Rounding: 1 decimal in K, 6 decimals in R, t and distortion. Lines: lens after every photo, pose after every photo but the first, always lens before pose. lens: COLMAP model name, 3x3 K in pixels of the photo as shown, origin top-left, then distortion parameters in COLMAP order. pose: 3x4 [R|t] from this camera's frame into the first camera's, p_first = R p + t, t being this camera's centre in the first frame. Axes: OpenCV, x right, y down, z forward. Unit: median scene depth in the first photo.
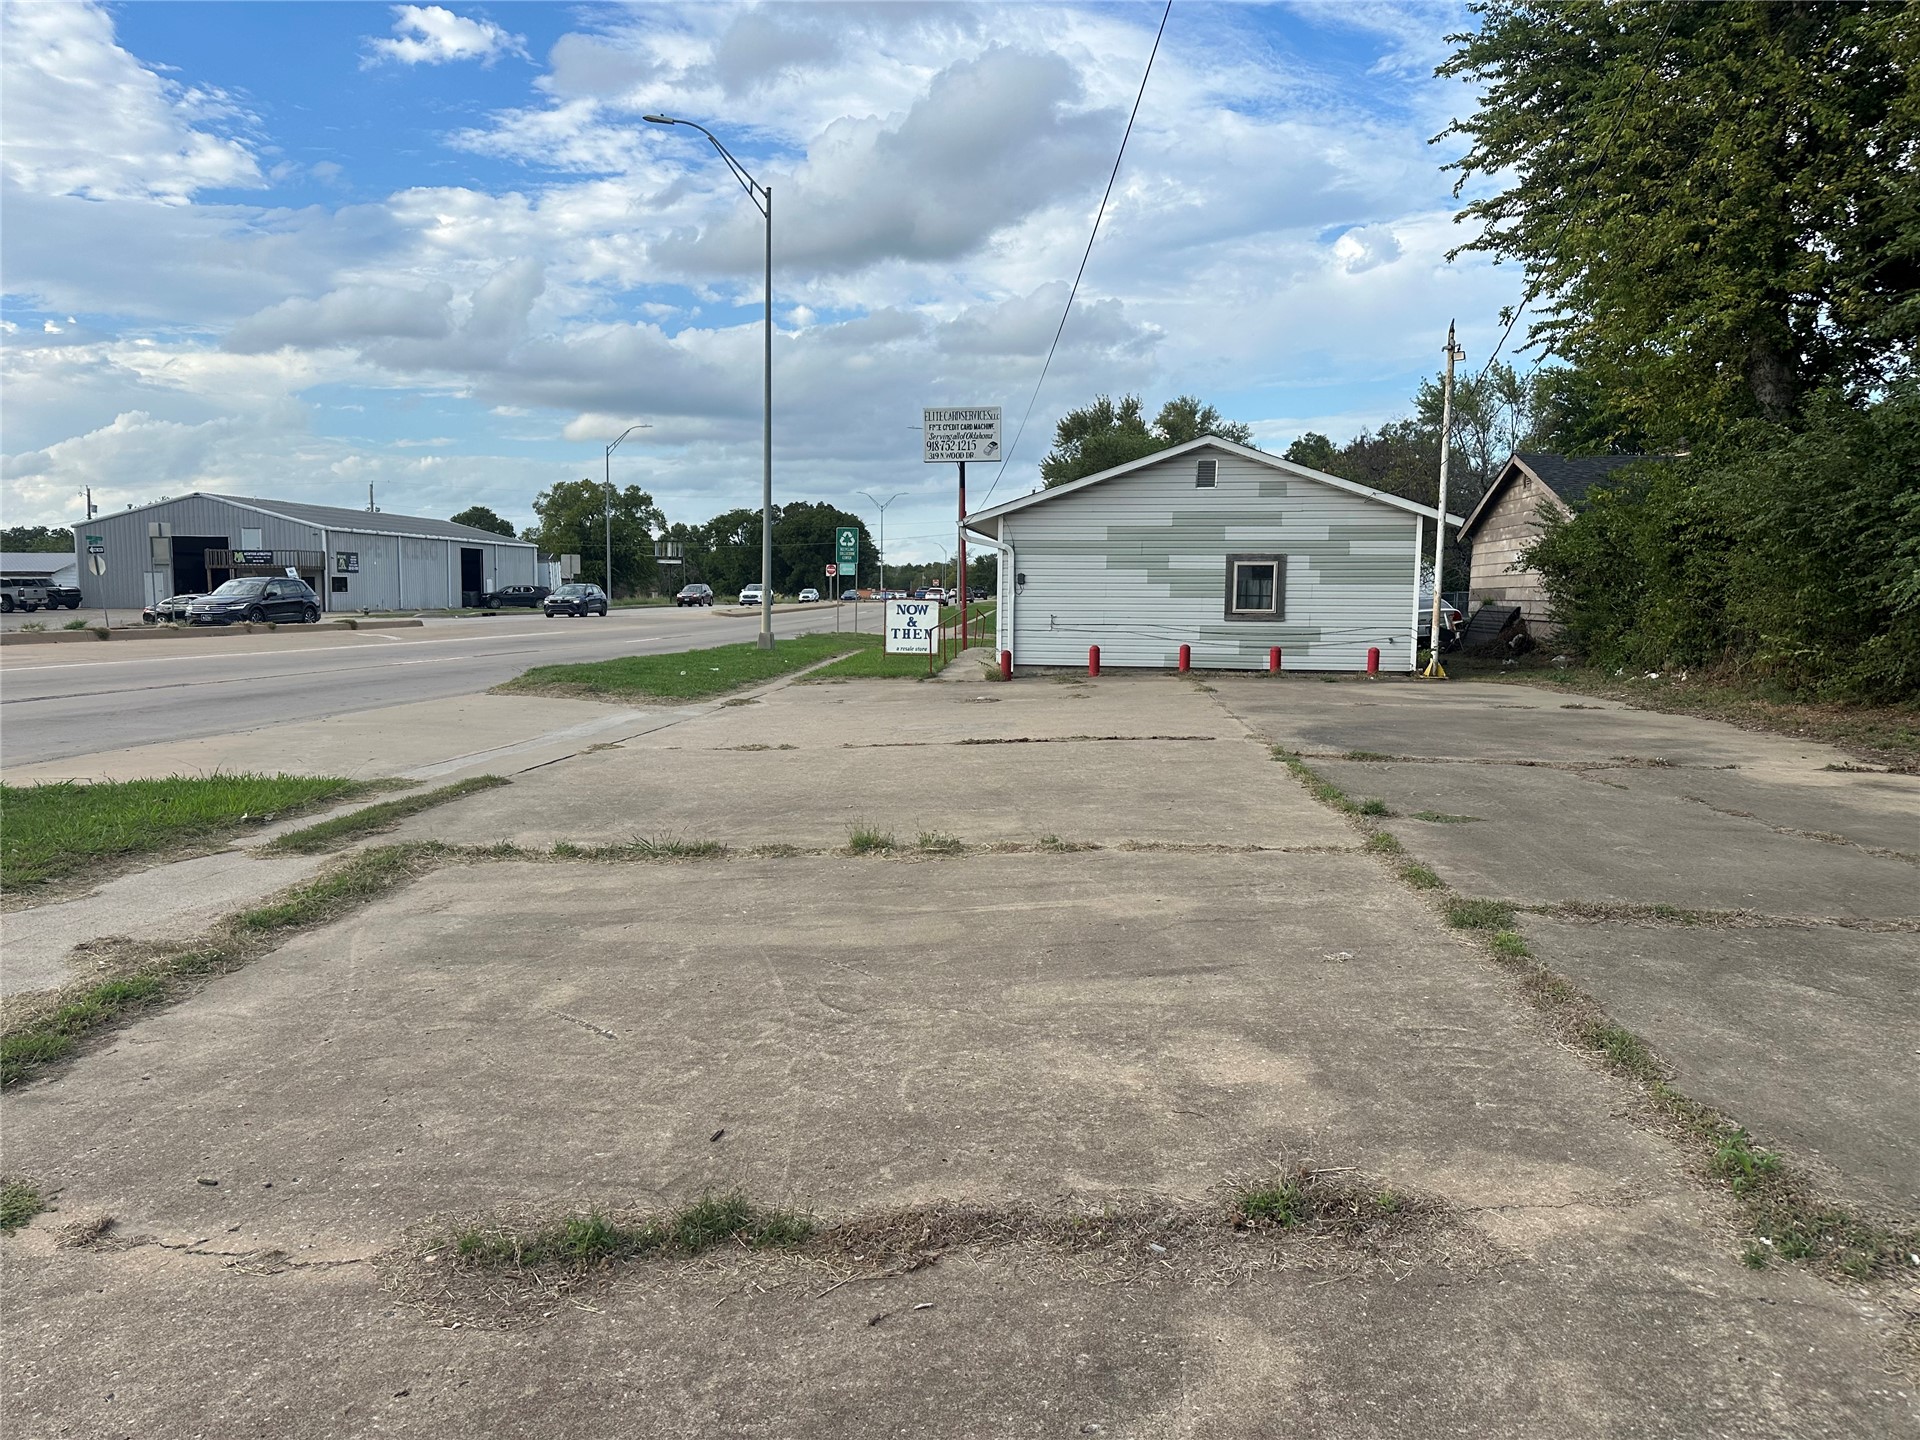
lens RADIAL K [[1366.4, 0, 960.0], [0, 1366.4, 720.0], [0, 0, 1]] dist [0.131670, -0.241608]
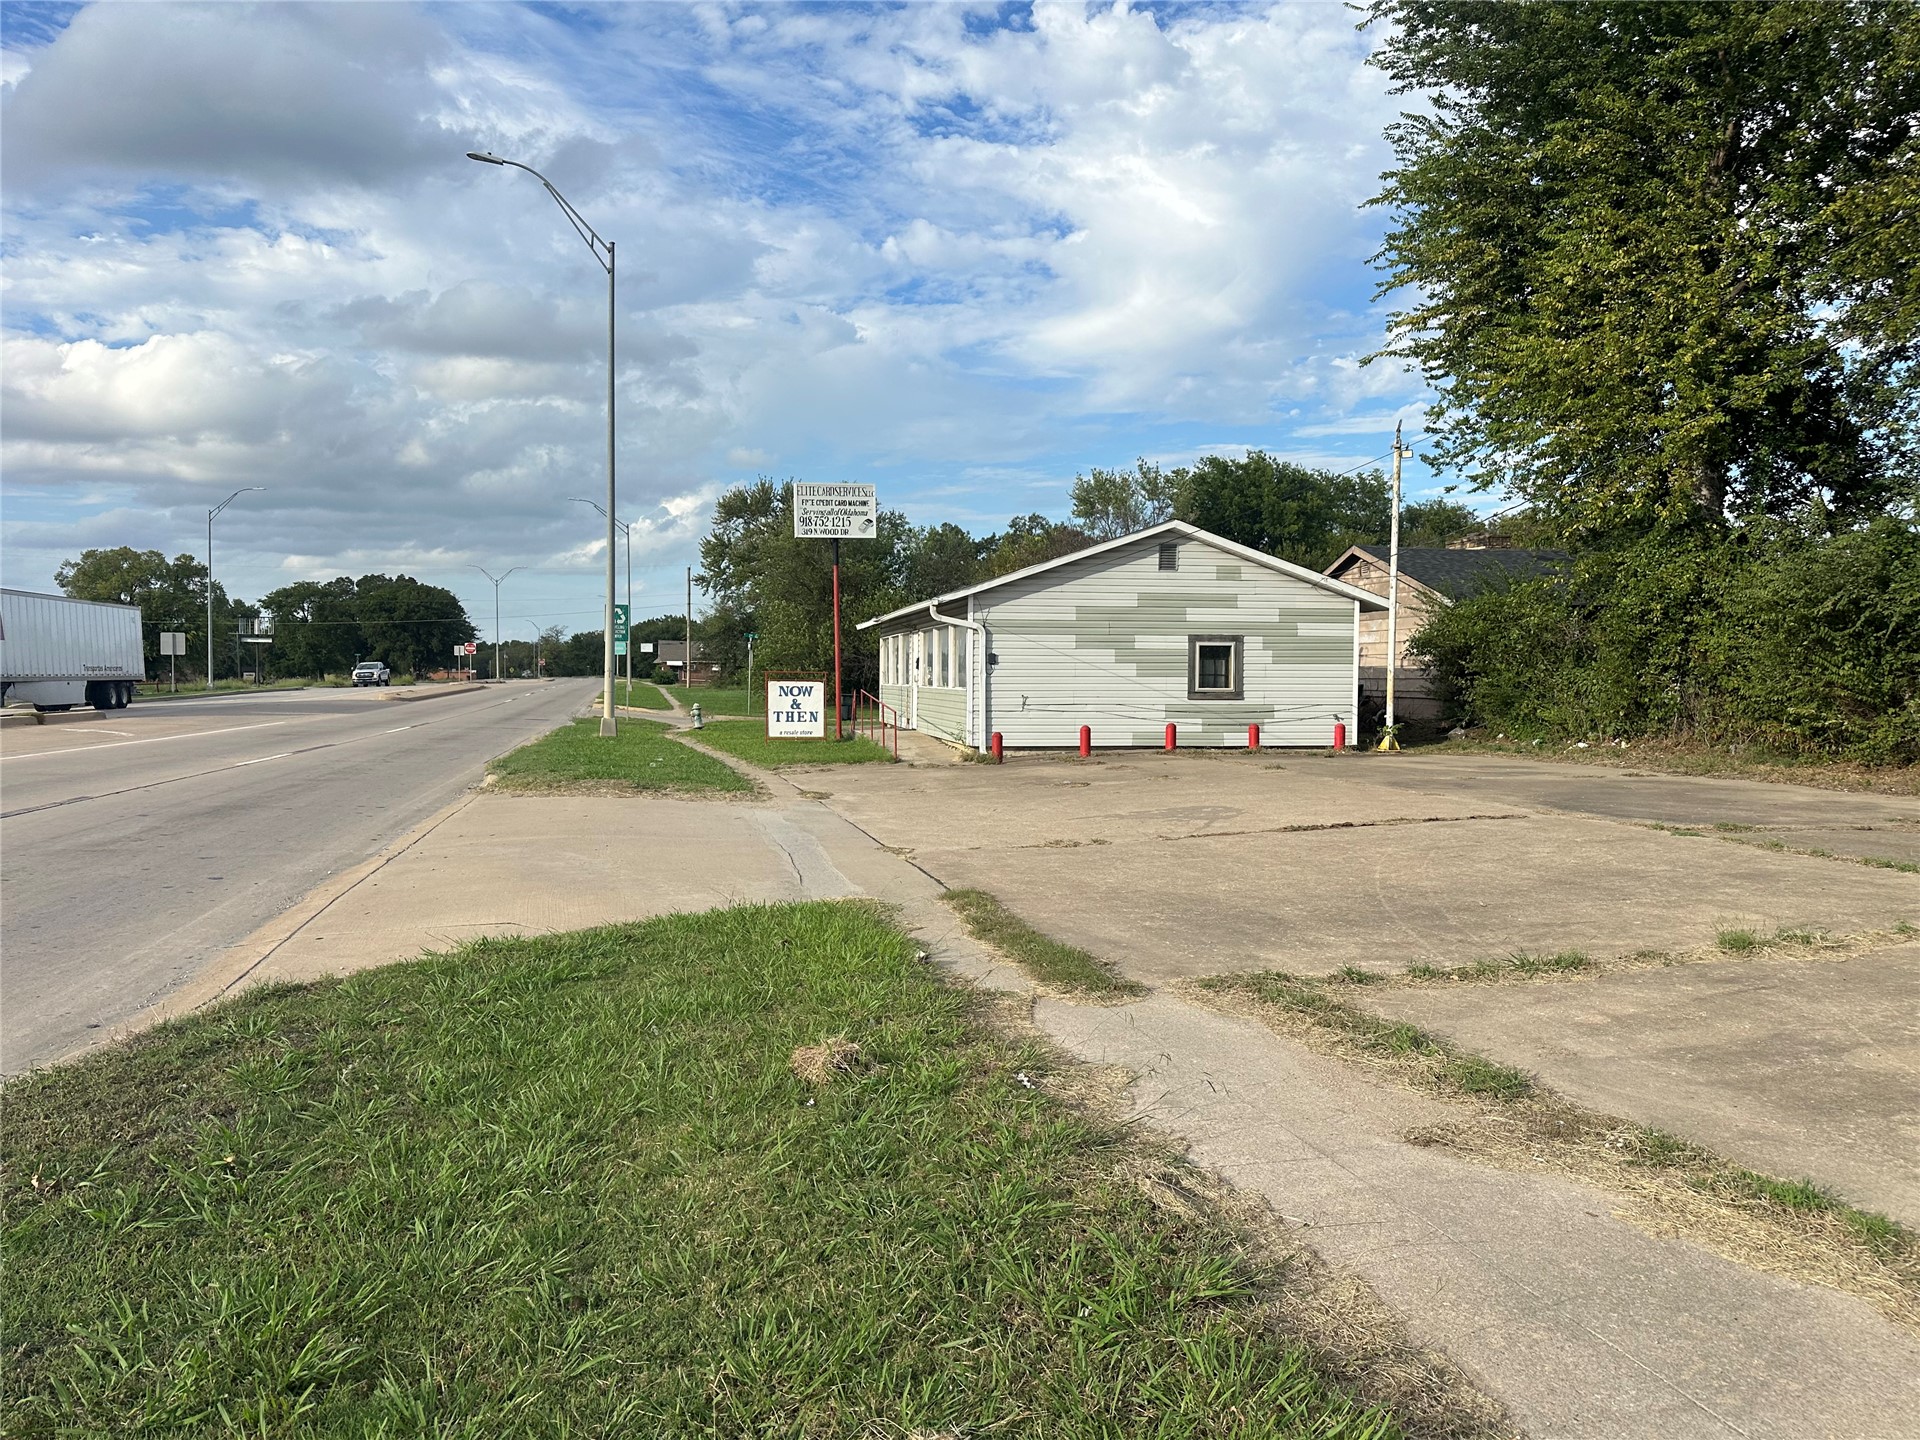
lens RADIAL K [[1366.4, 0, 960.0], [0, 1366.4, 720.0], [0, 0, 1]] dist [0.131670, -0.241608]
pose [[0.952340, -0.016392, 0.304598, -0.279241], [0.033819, 0.998073, -0.052026, -0.009863], [-0.303159, 0.059848, 0.951059, 0.084031]]
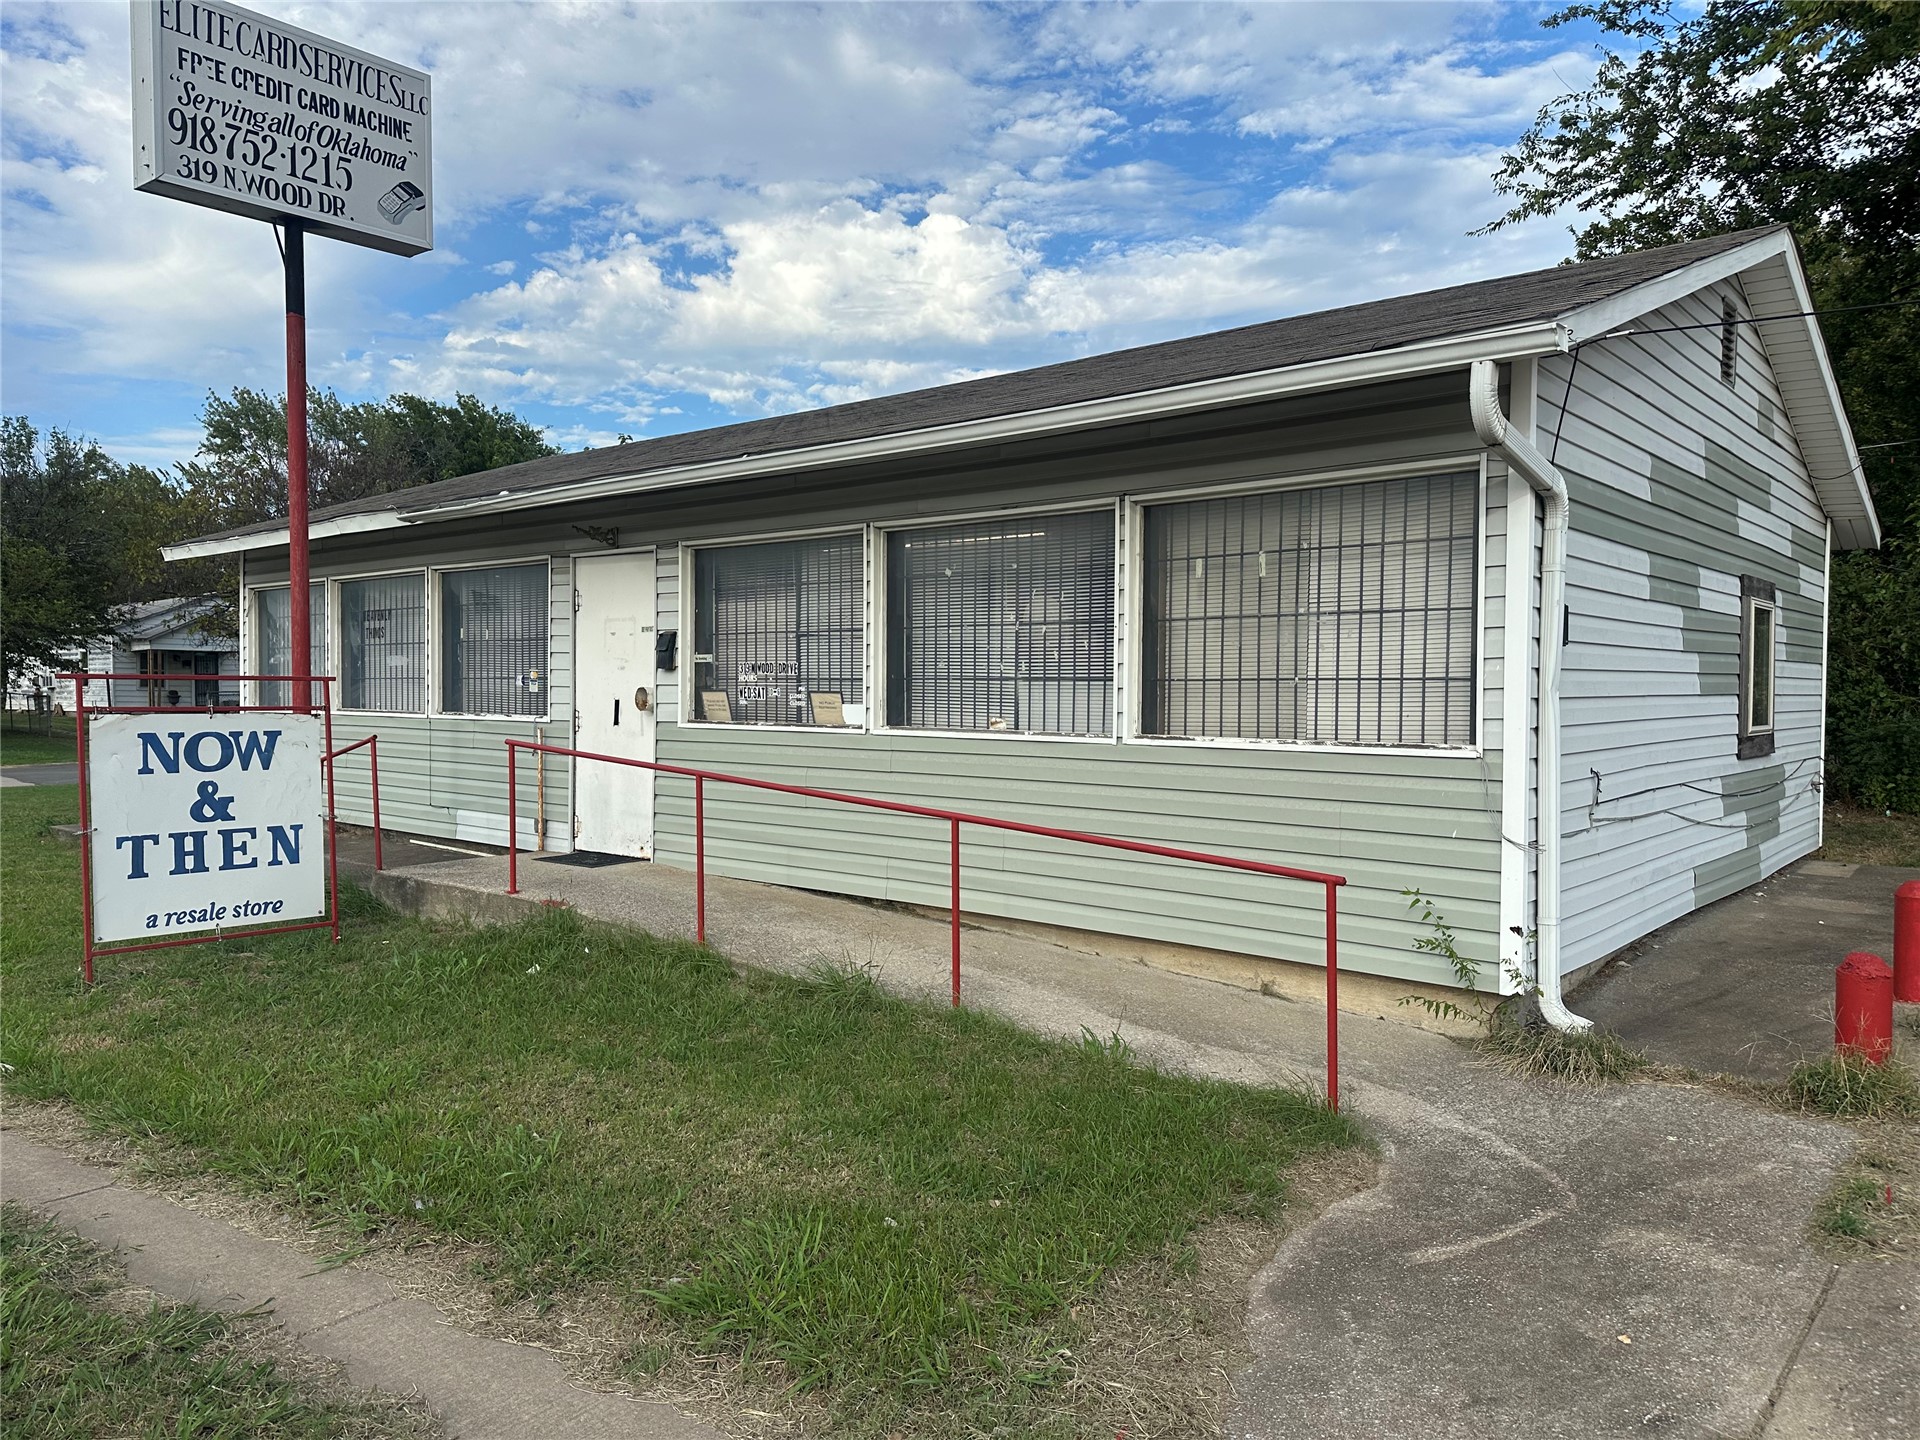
lens RADIAL K [[1341.6, 0, 960.0], [0, 1341.6, 720.0], [0, 0, 1]] dist [0.002118, -0.001702]
pose [[0.549286, -0.028946, 0.835133, -0.208770], [0.073161, 0.997228, -0.013556, -0.094877], [-0.832426, 0.068545, 0.549881, 0.979438]]
